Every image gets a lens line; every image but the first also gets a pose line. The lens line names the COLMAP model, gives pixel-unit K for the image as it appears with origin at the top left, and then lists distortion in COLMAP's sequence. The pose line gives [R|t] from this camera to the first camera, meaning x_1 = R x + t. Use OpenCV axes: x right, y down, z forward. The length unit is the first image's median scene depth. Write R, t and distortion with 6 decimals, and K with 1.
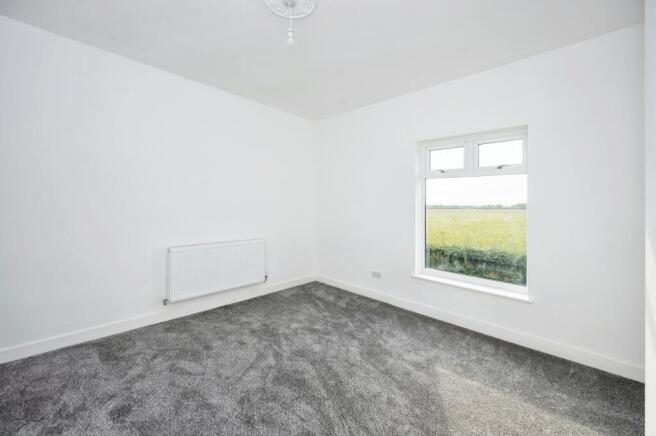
lens RADIAL K [[259.0, 0, 328.6], [0, 259.0, 200.3], [0, 0, 1]] dist [-0.000039, -0.000002]
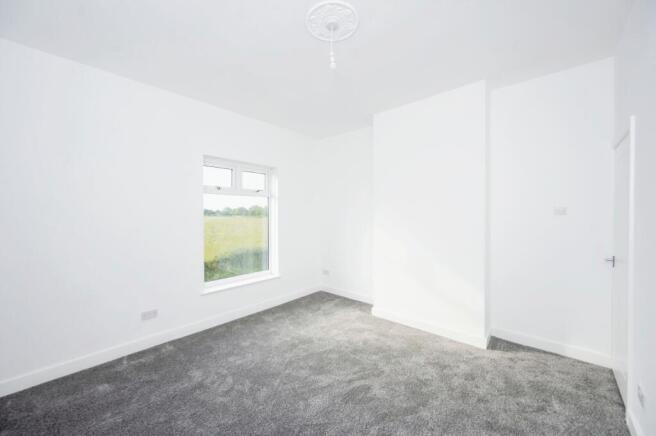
lens RADIAL K [[255.0, 0, 328.4], [0, 255.0, 213.9], [0, 0, 1]] dist [0.000680, 0.000097]
pose [[-0.038836, -0.003622, 0.999239, -0.674822], [-0.000319, 0.999993, 0.003613, -0.007870], [-0.999246, -0.000179, -0.038837, 0.601605]]
